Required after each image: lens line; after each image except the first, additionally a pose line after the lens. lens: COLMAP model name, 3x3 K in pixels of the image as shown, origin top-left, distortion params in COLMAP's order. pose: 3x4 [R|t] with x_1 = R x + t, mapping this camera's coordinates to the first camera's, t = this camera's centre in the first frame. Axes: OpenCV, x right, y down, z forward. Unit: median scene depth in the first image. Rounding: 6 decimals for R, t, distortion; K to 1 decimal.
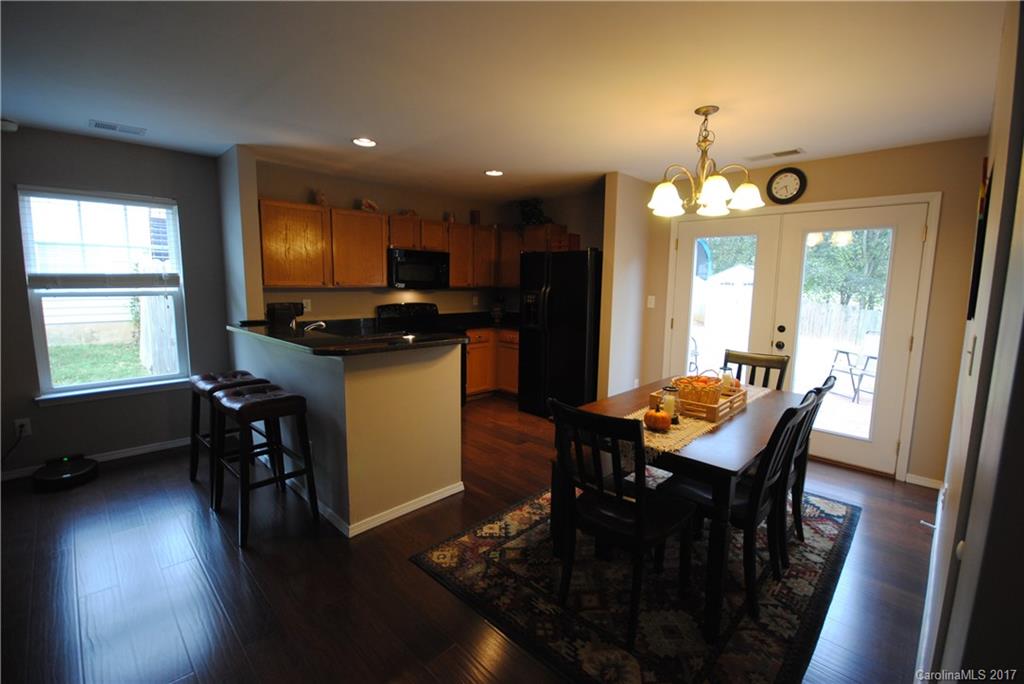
lens RADIAL K [[446.9, 0, 510.4], [0, 446.9, 337.3], [0, 0, 1]] dist [-0.010069, 0.000014]
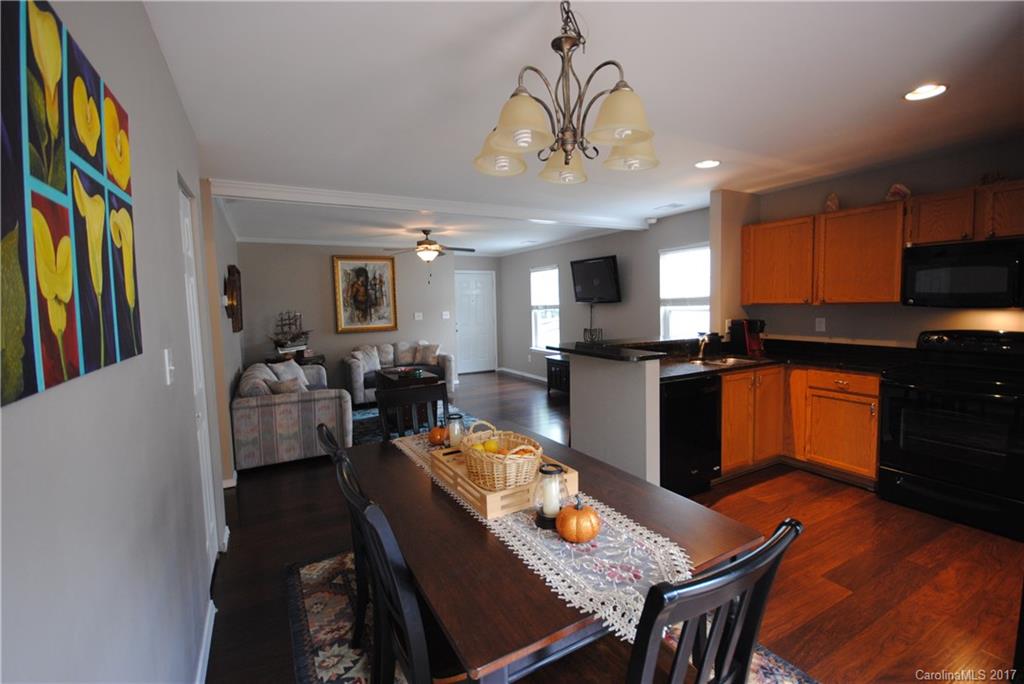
lens RADIAL K [[446.9, 0, 515.1], [0, 446.9, 338.4], [0, 0, 1]] dist [-0.010069, 0.000014]
pose [[-0.268793, 0.064935, -0.961007, 1.138962], [-0.102379, 0.990147, 0.095539, -0.132875], [0.957742, 0.124067, -0.259496, 1.277910]]
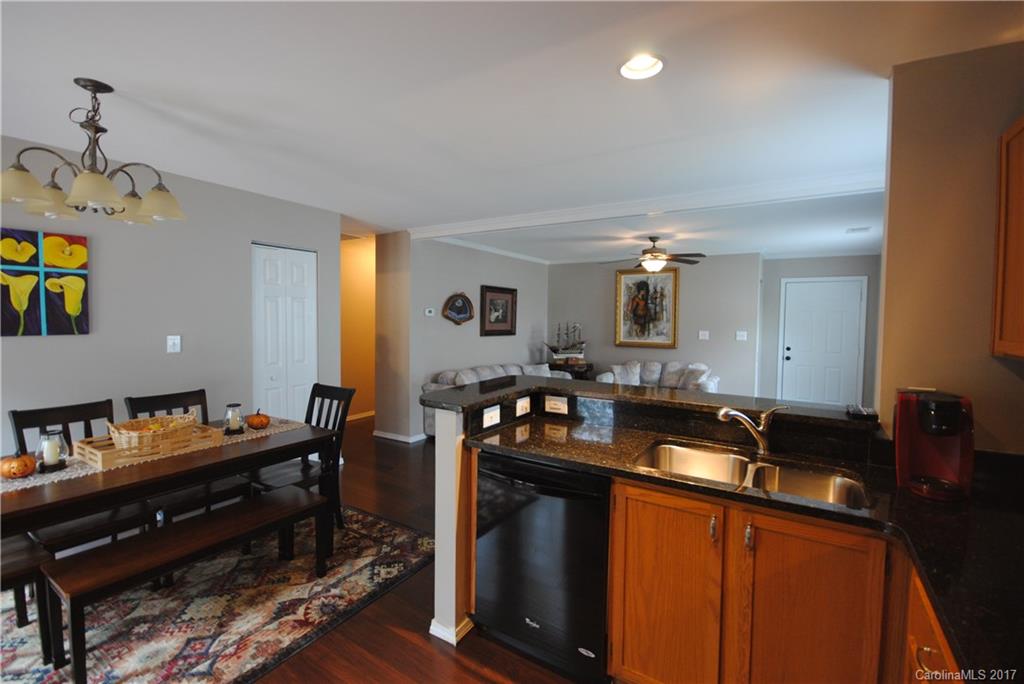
lens RADIAL K [[446.9, 0, 517.1], [0, 446.9, 338.3], [0, 0, 1]] dist [-0.010069, 0.000014]
pose [[-0.972926, -0.019880, -0.230259, -0.093076], [-0.059104, 0.984566, 0.164732, -0.282077], [0.223430, 0.173881, -0.959085, 2.175197]]
